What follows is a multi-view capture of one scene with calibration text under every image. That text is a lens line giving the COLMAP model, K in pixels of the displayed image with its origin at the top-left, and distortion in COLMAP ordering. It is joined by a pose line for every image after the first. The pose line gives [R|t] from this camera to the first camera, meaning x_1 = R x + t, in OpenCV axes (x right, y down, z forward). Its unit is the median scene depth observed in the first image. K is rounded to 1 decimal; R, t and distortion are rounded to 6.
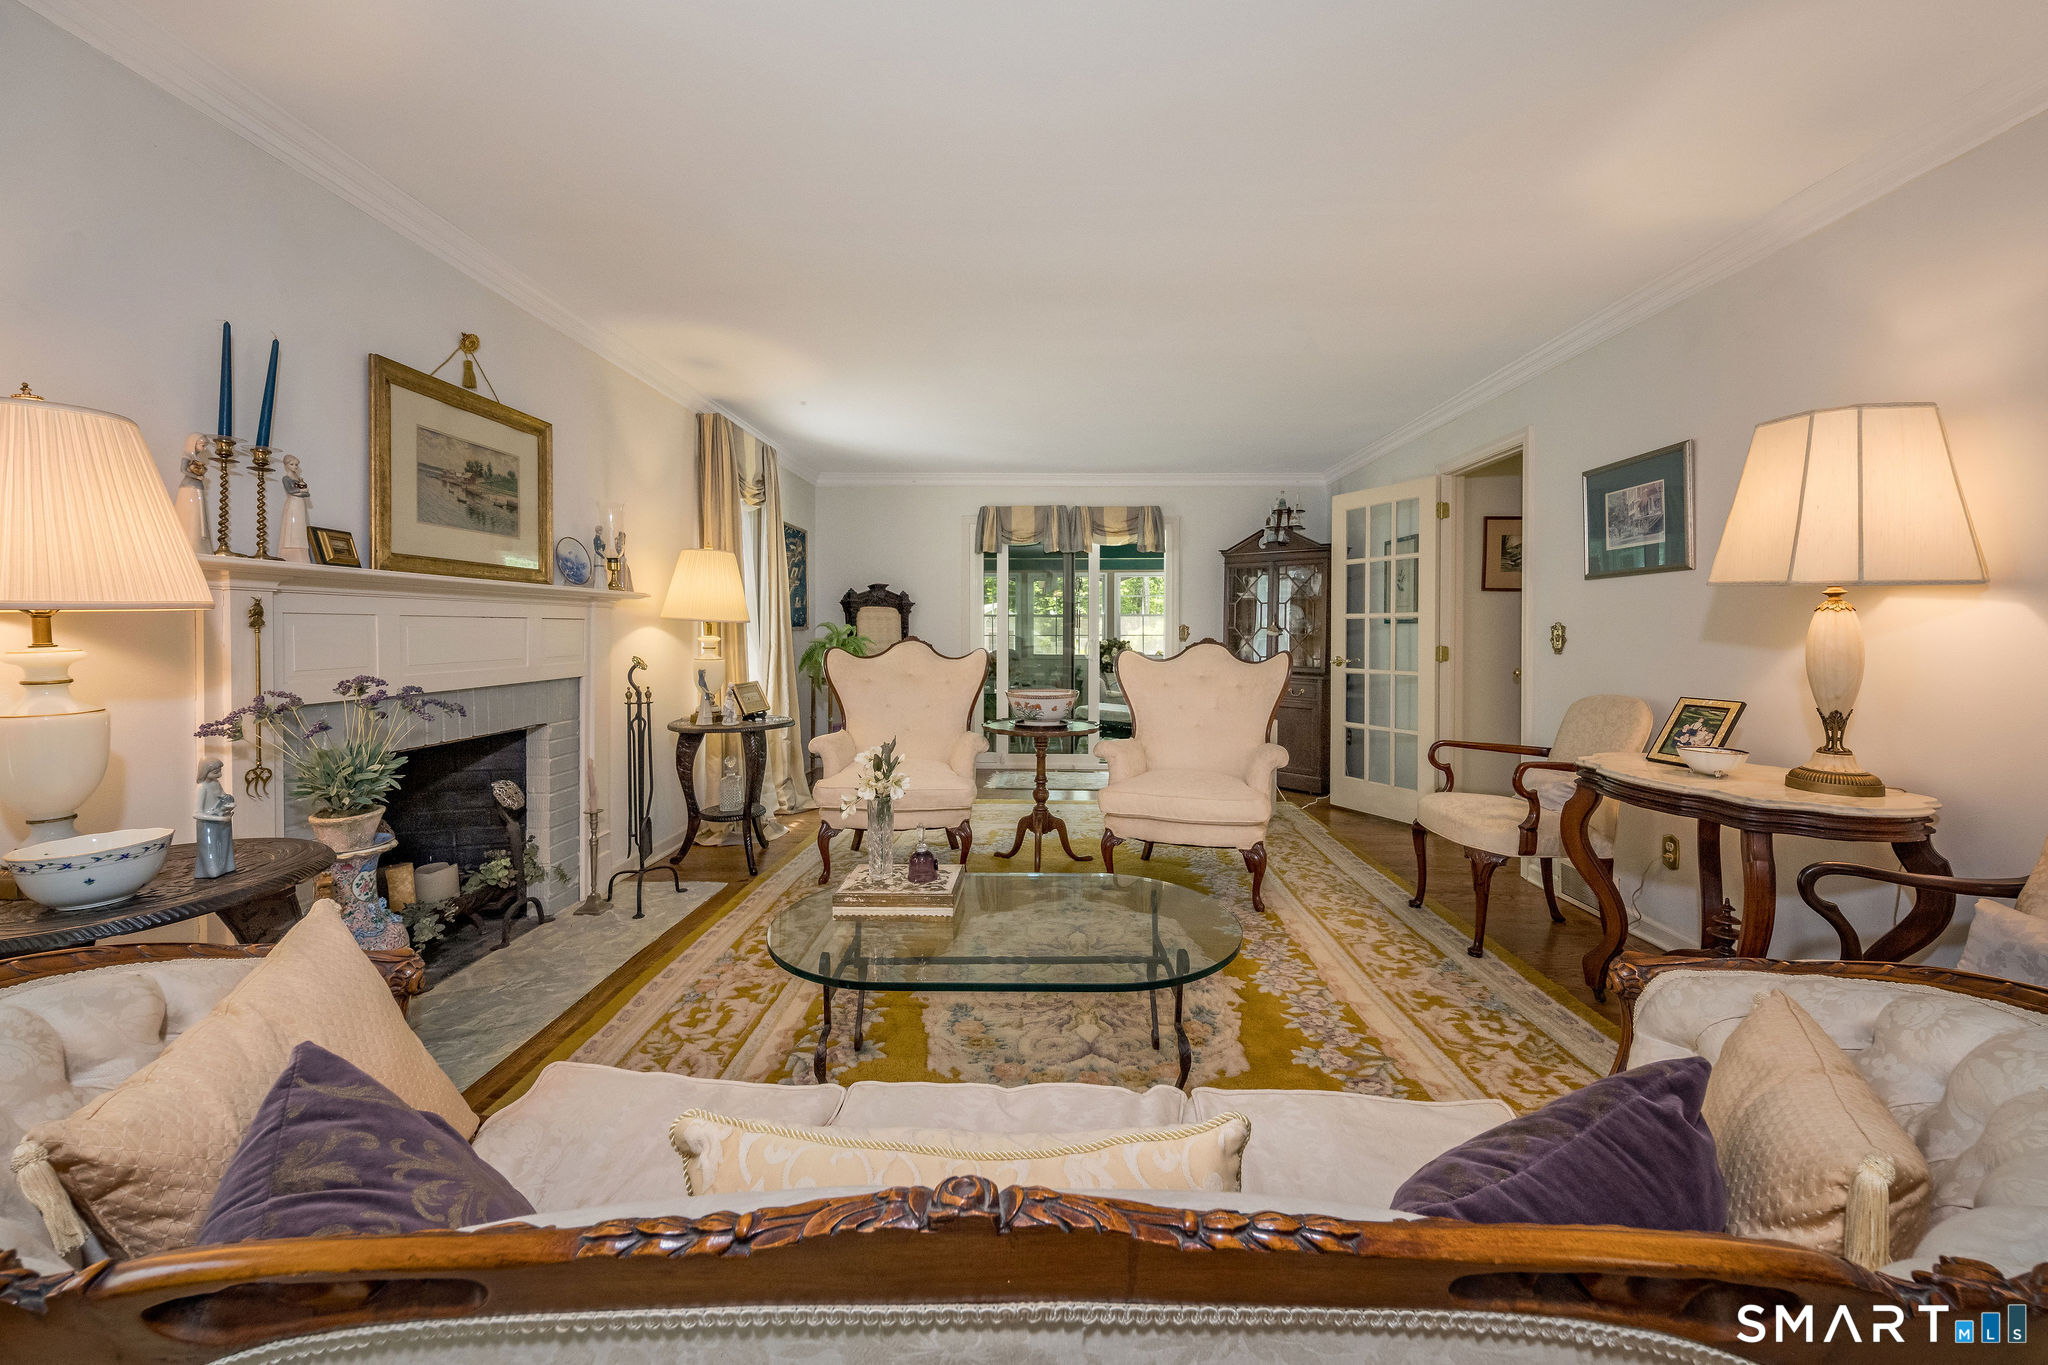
lens RADIAL K [[761.8, 0, 1042.4], [0, 761.8, 638.8], [0, 0, 1]] dist [-0.000359, -0.000210]
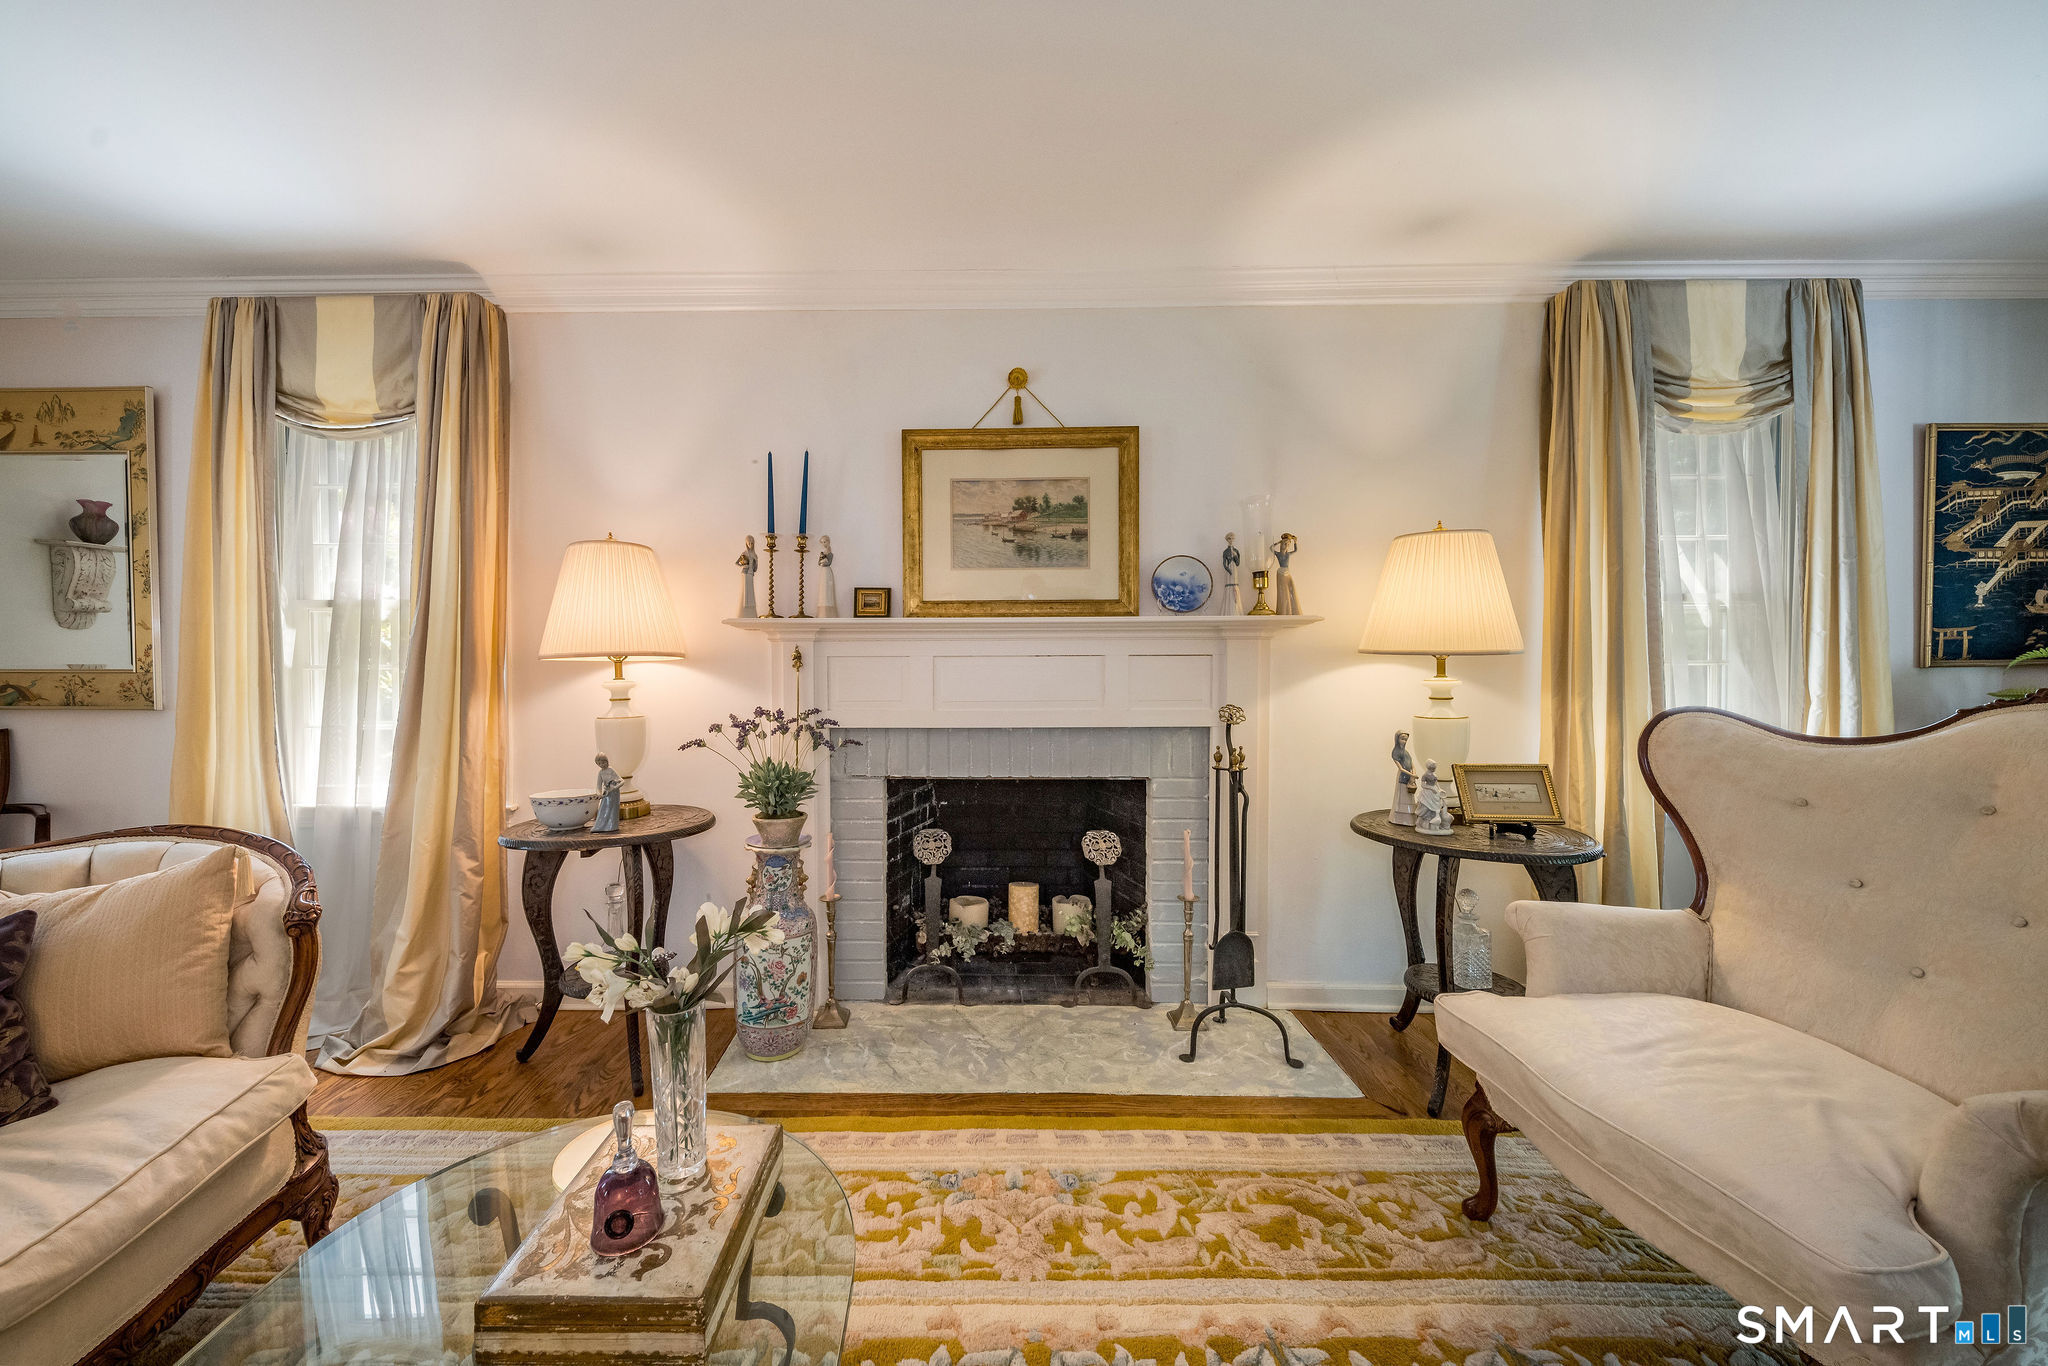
lens RADIAL K [[734.8, 0, 996.2], [0, 734.8, 686.1], [0, 0, 1]] dist [0.000015, 0.000014]
pose [[-0.003261, 0.017671, -0.999839, 0.202212], [-0.010045, 0.999793, 0.017703, -0.006021], [0.999944, 0.010102, -0.003082, 0.953212]]
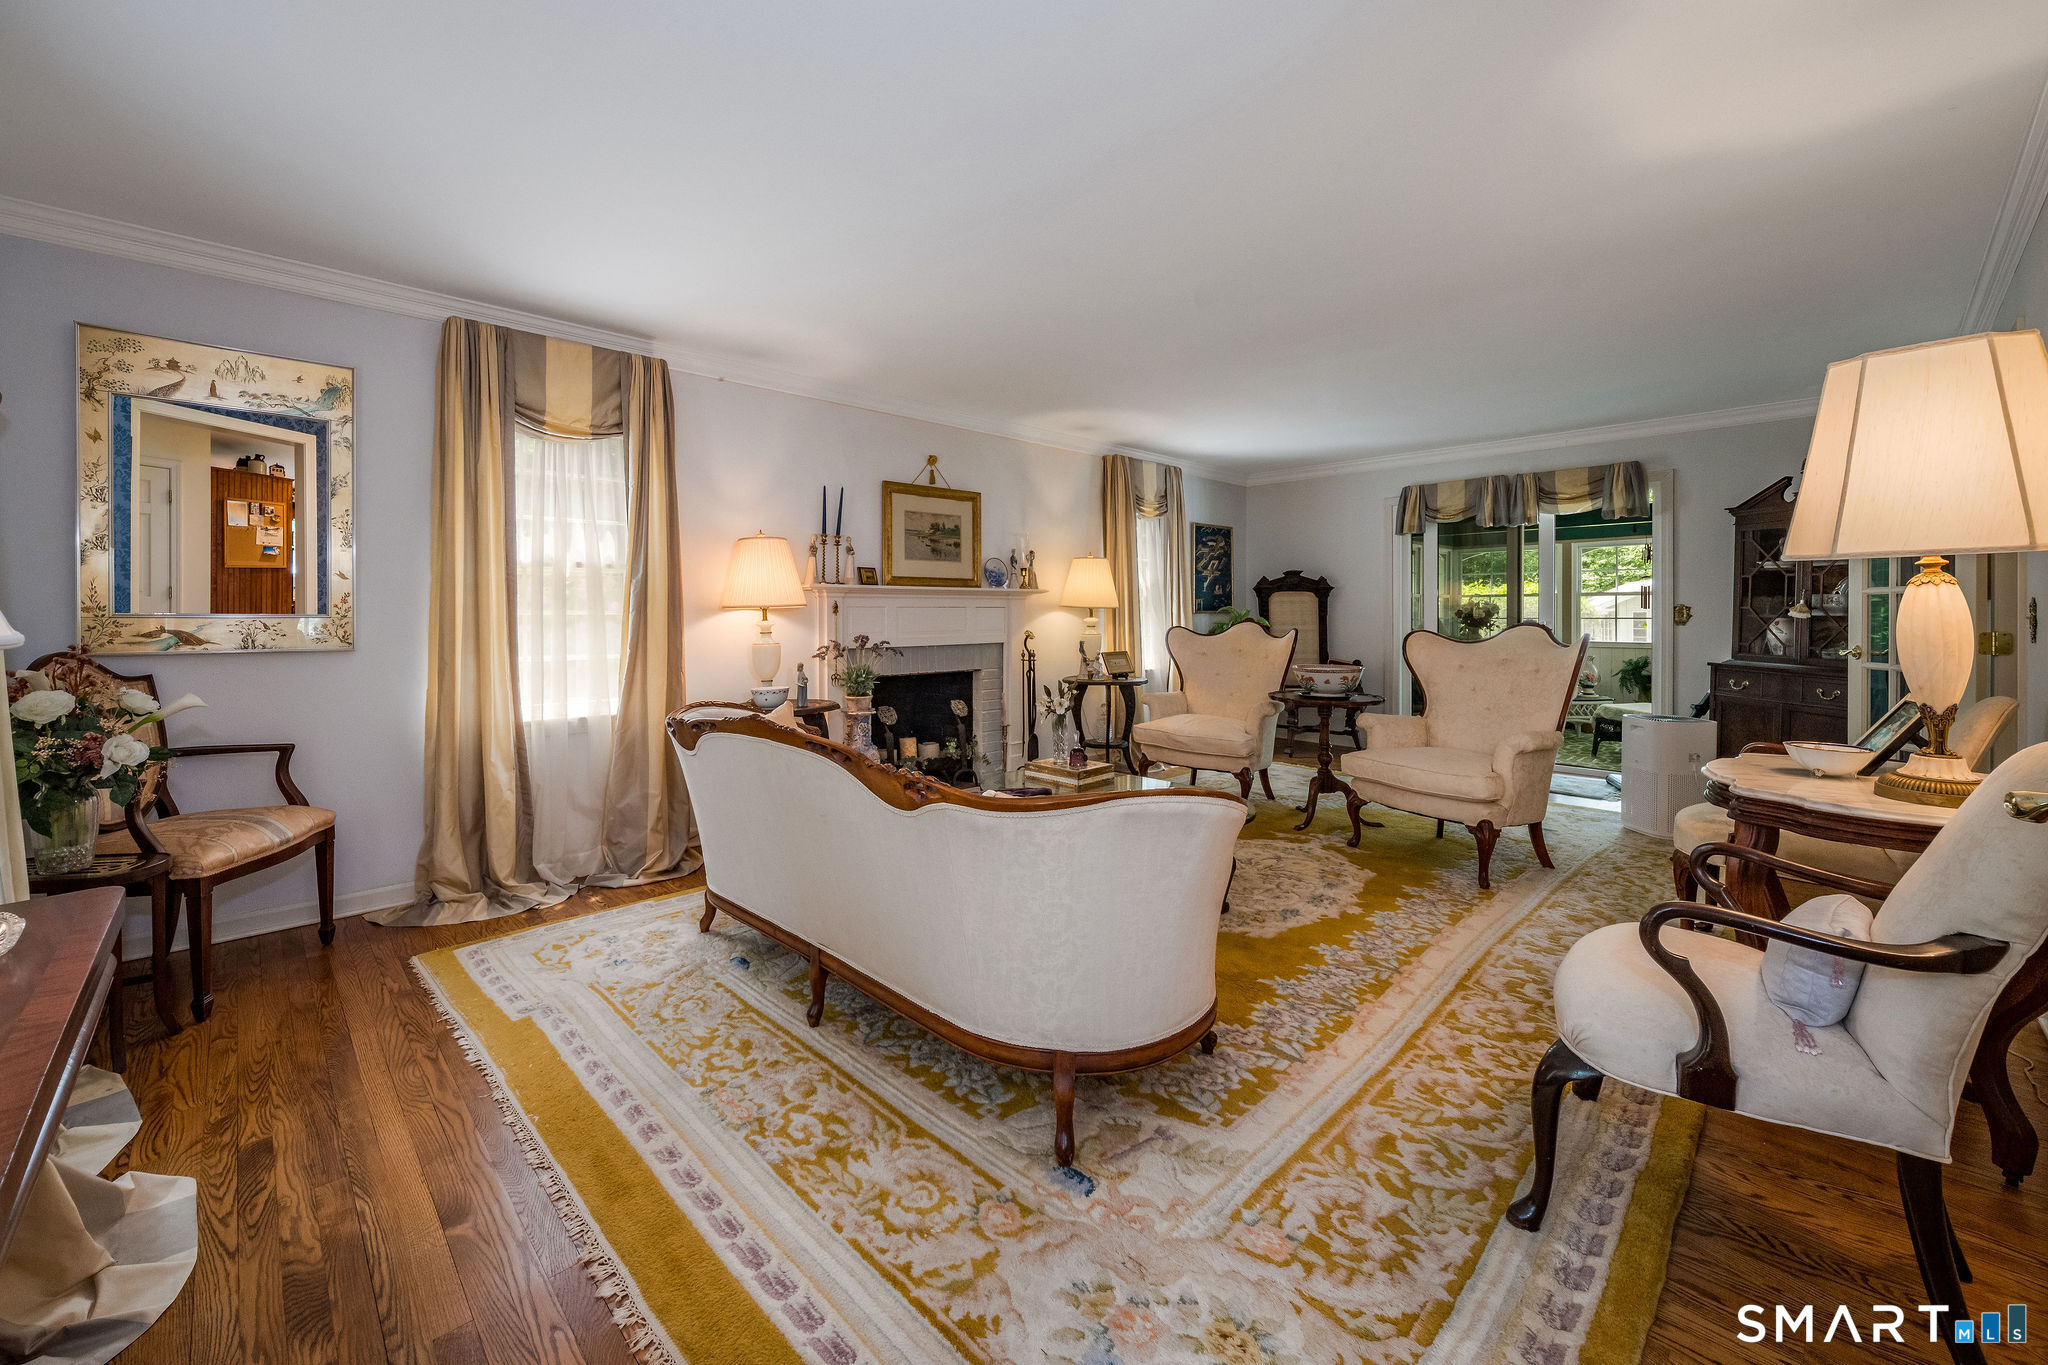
lens RADIAL K [[821.0, 0, 1017.8], [0, 821.0, 614.8], [0, 0, 1]] dist [0.020238, -0.000064]
pose [[0.717903, -0.003889, -0.696132, 0.775785], [-0.003193, 0.999955, -0.008880, 0.006721], [0.696136, 0.008598, 0.717859, -0.286965]]
